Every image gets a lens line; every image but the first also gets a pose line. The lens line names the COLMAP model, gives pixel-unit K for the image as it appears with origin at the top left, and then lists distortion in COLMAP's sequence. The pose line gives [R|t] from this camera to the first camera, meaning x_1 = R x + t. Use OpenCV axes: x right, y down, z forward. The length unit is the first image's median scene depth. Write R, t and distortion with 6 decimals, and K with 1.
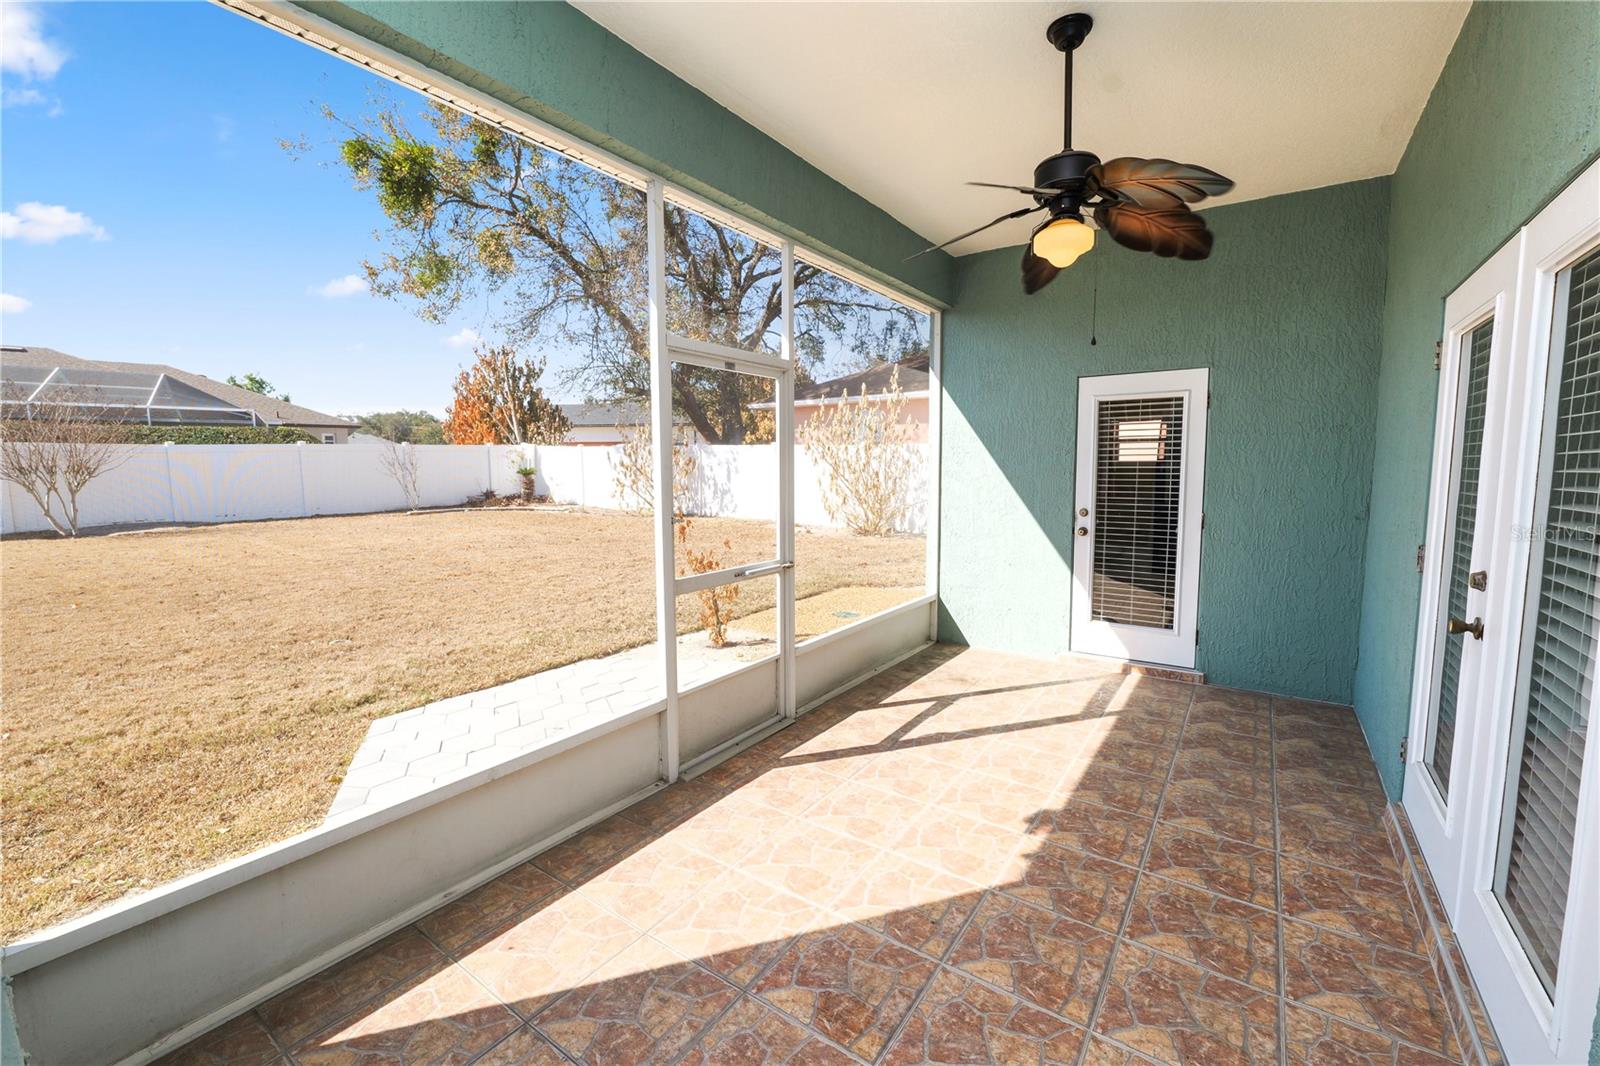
lens RADIAL K [[651.7, 0, 803.6], [0, 651.7, 534.4], [0, 0, 1]] dist [-0.013962, 0.001390]
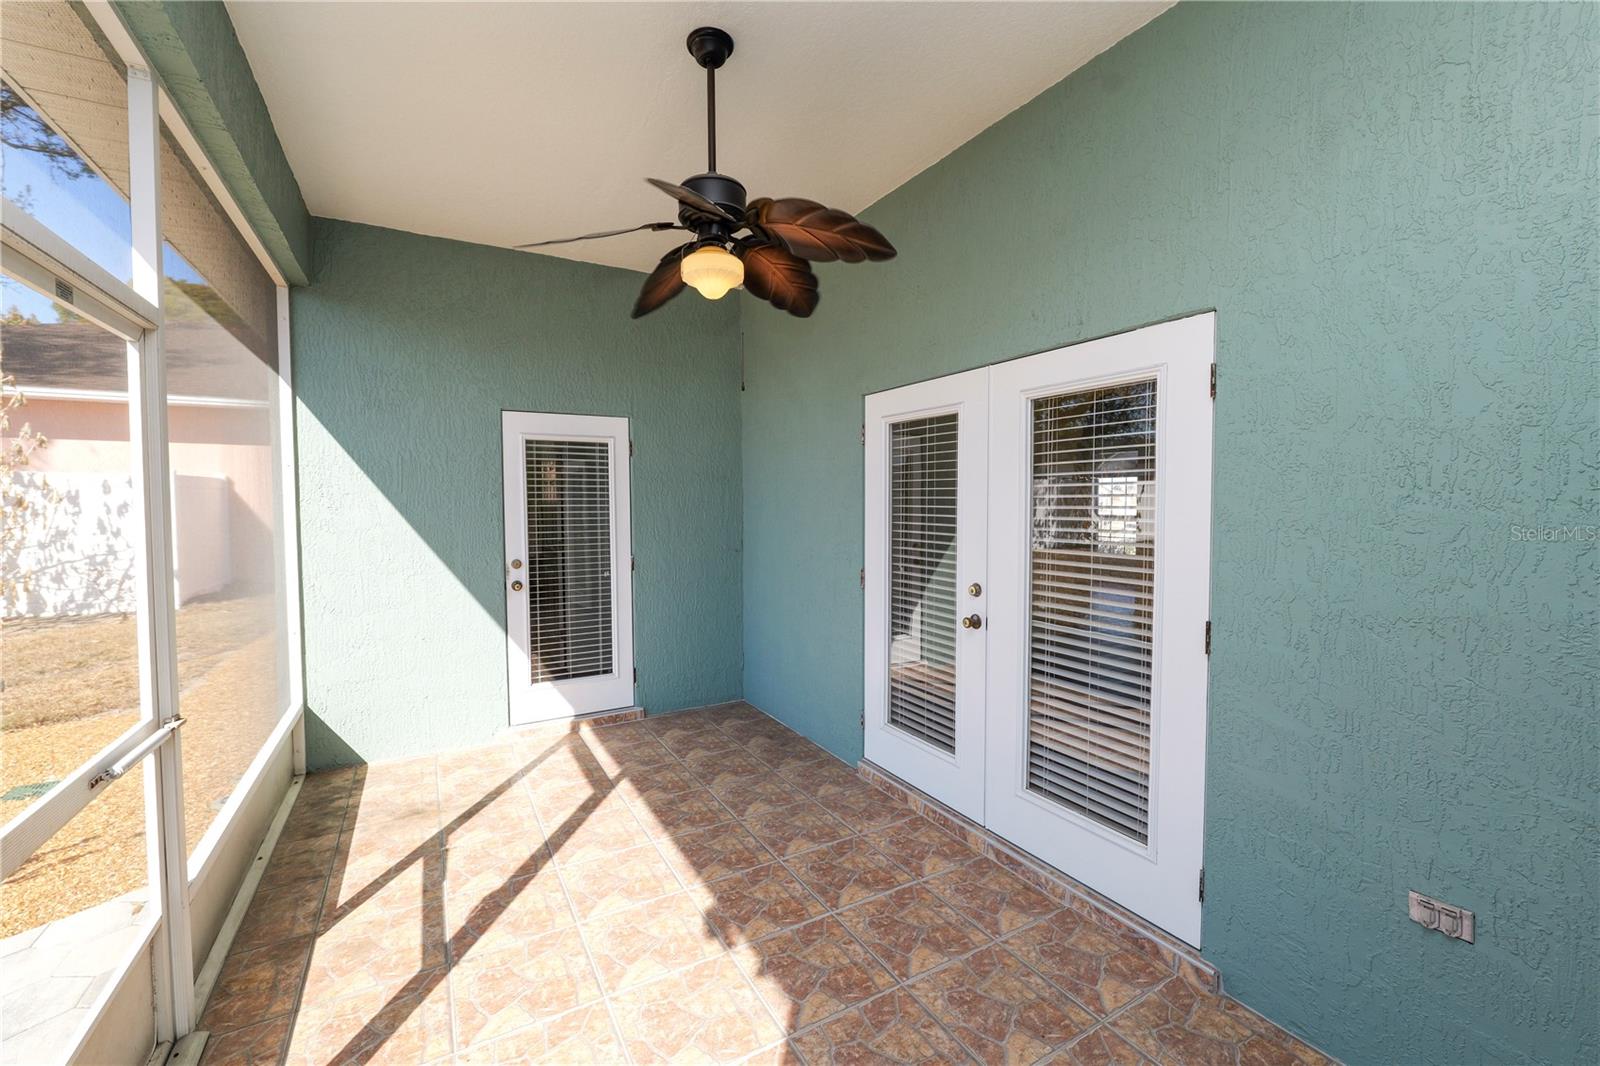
lens RADIAL K [[651.7, 0, 803.9], [0, 651.7, 530.4], [0, 0, 1]] dist [-0.013962, 0.001390]
pose [[0.421913, -0.039239, 0.905787, -0.078467], [0.094949, 0.995481, -0.001102, -0.016409], [-0.901651, 0.086469, 0.423732, 0.109246]]
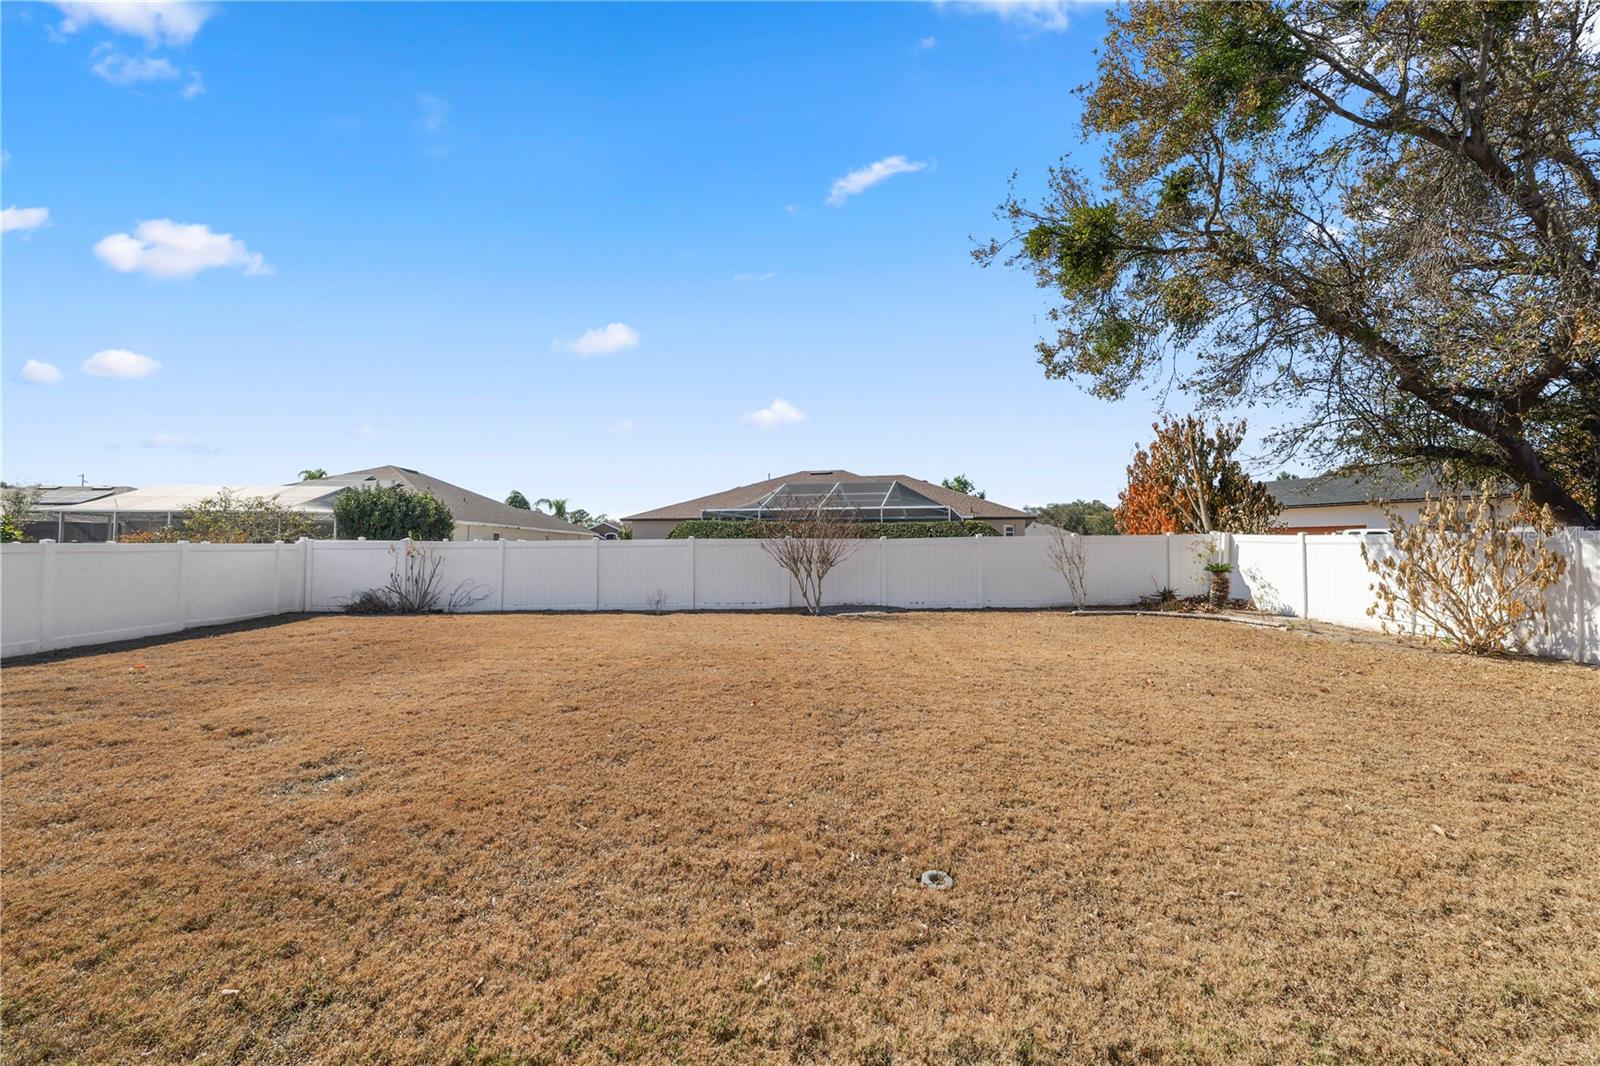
lens RADIAL K [[651.7, 0, 797.0], [0, 651.7, 523.1], [0, 0, 1]] dist [-0.013962, 0.001390]
pose [[0.576469, -0.028758, -0.816613, -0.134615], [-0.093438, 0.990505, -0.100842, -0.040380], [0.811759, 0.134435, 0.568308, 0.235642]]
